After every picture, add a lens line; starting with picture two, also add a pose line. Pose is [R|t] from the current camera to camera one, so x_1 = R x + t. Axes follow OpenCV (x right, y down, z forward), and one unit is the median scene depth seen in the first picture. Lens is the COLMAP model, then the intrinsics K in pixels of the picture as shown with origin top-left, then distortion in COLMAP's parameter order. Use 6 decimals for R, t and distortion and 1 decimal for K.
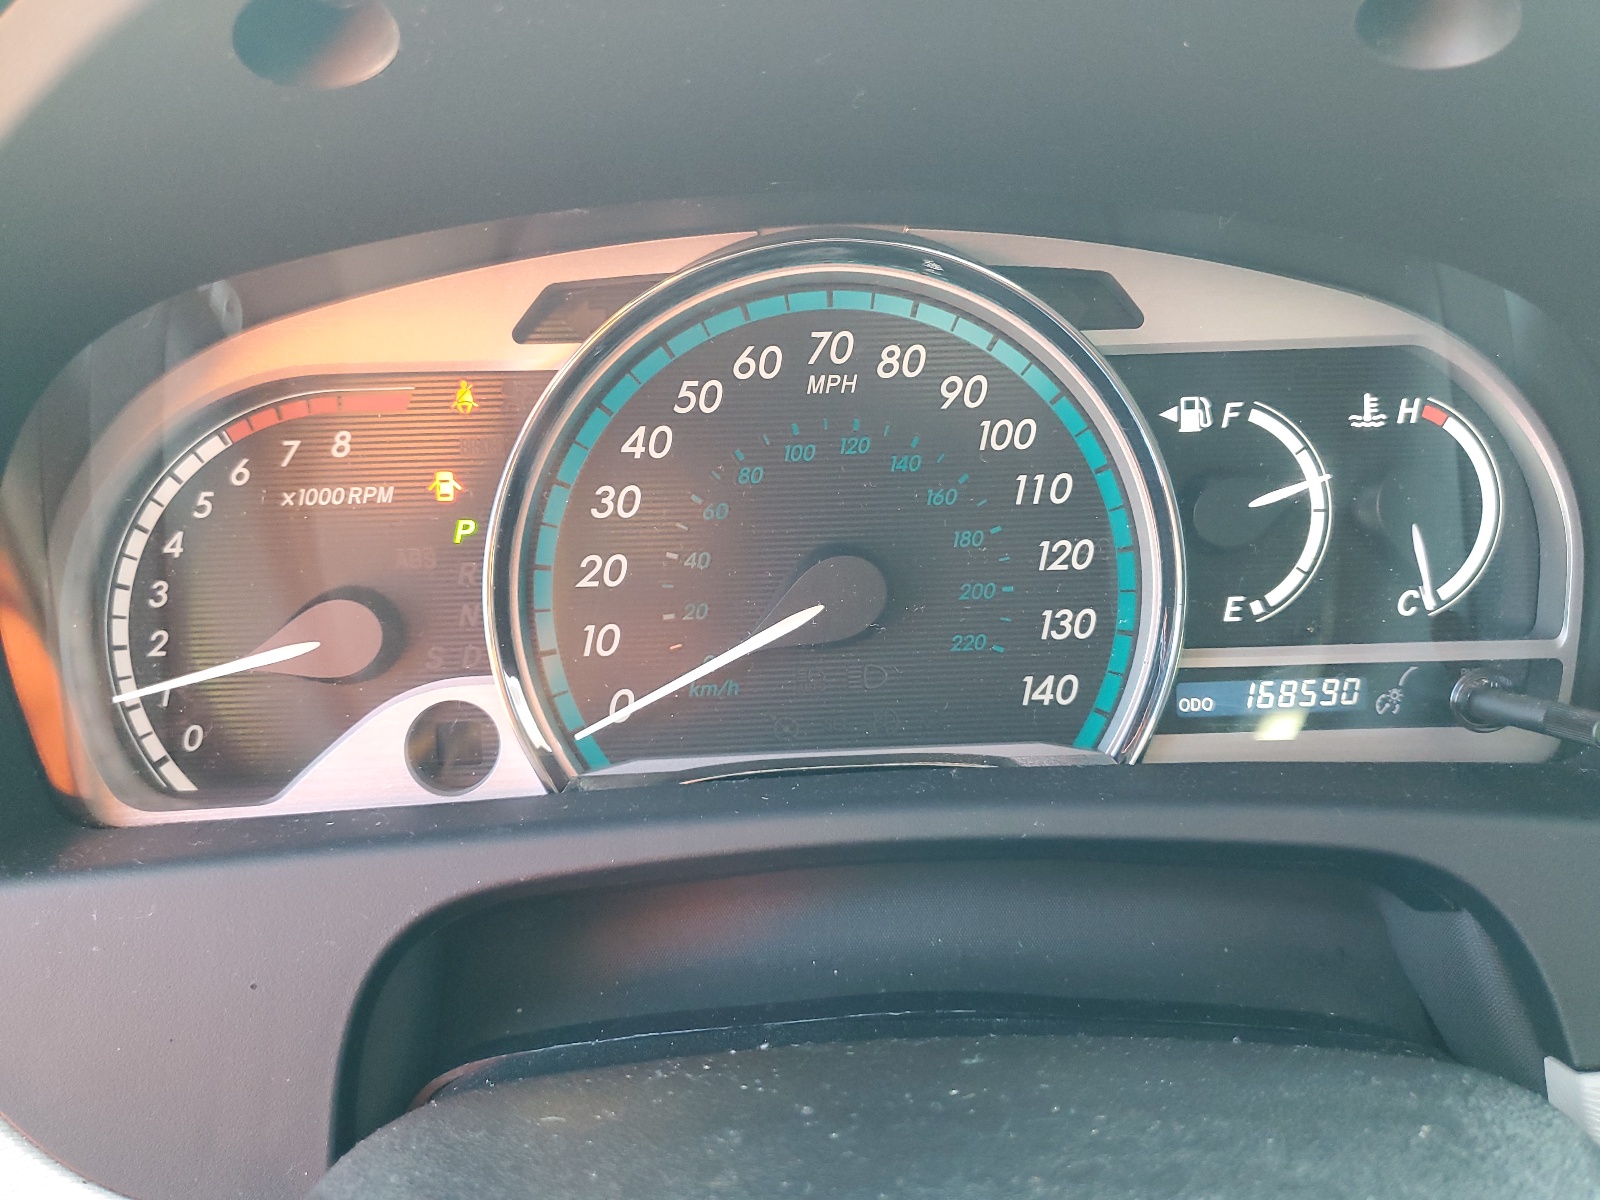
lens RADIAL K [[1214.4, 0, 800.1], [0, 1214.4, 599.0], [0, 0, 1]] dist [0.002667, -0.001030]
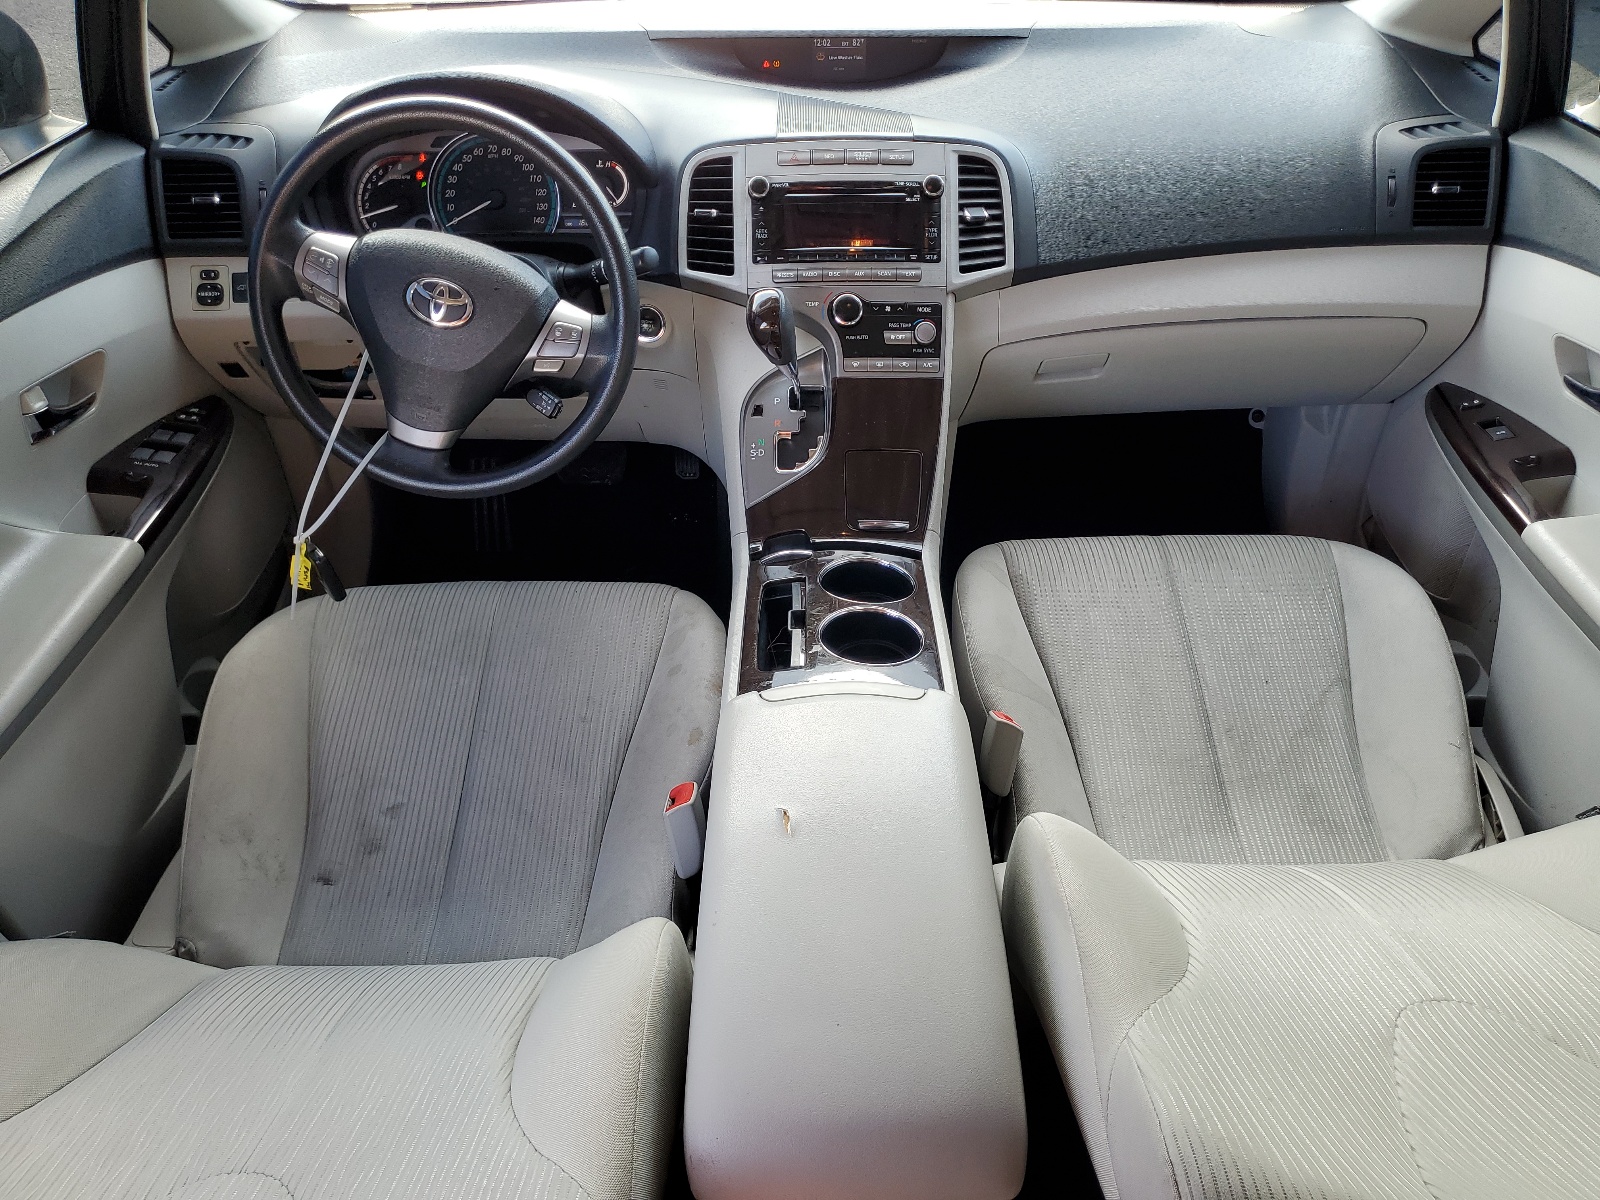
lens RADIAL K [[1214.4, 0, 799.6], [0, 1214.4, 599.6], [0, 0, 1]] dist [0.002667, -0.001030]
pose [[0.998755, 0.036697, -0.033792, 1.560308], [-0.025106, 0.955109, 0.295188, 0.064515], [0.043107, -0.293972, 0.954842, -4.390561]]
